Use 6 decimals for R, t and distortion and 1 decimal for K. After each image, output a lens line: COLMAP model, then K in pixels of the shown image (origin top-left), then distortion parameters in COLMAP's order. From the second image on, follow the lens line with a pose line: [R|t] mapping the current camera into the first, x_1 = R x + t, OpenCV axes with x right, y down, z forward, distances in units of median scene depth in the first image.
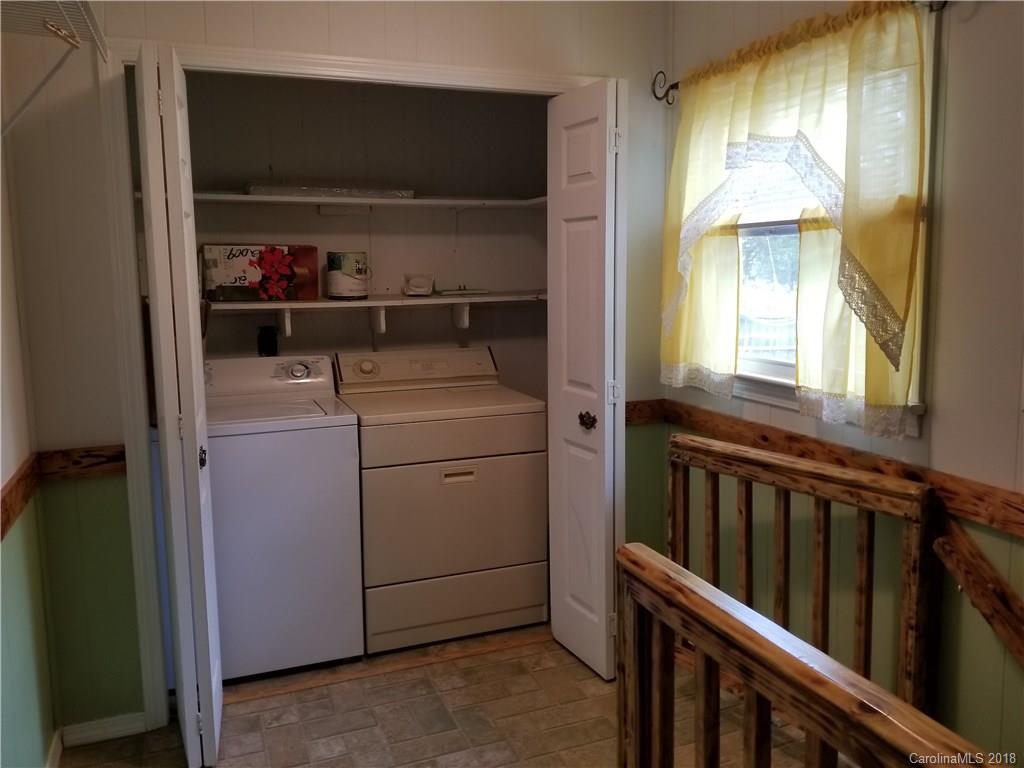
lens RADIAL K [[821.3, 0, 511.2], [0, 821.3, 378.8], [0, 0, 1]] dist [0.035312, -0.044459]
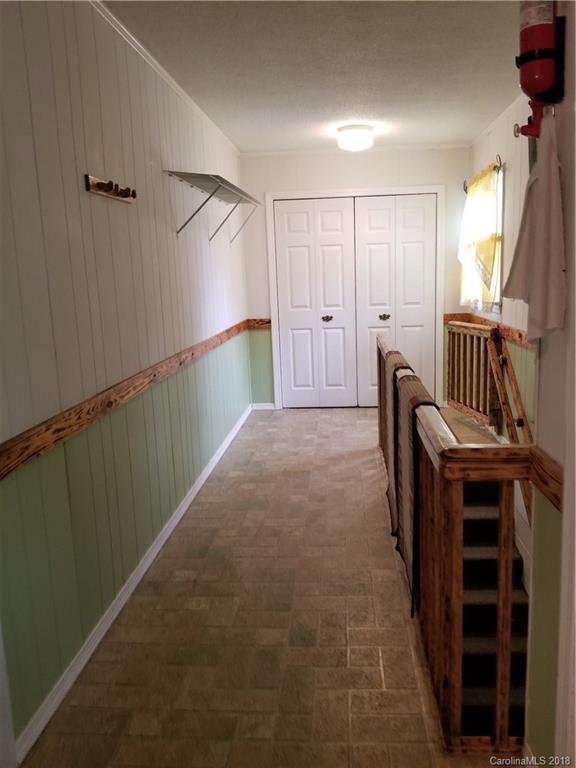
lens RADIAL K [[616.0, 0, 290.4], [0, 616.0, 385.9], [0, 0, 1]] dist [0.035312, -0.044459]
pose [[0.897397, 0.058239, -0.437363, 0.835738], [-0.024569, 0.996308, 0.082255, 0.173952], [0.440539, -0.063070, 0.895515, -1.426855]]
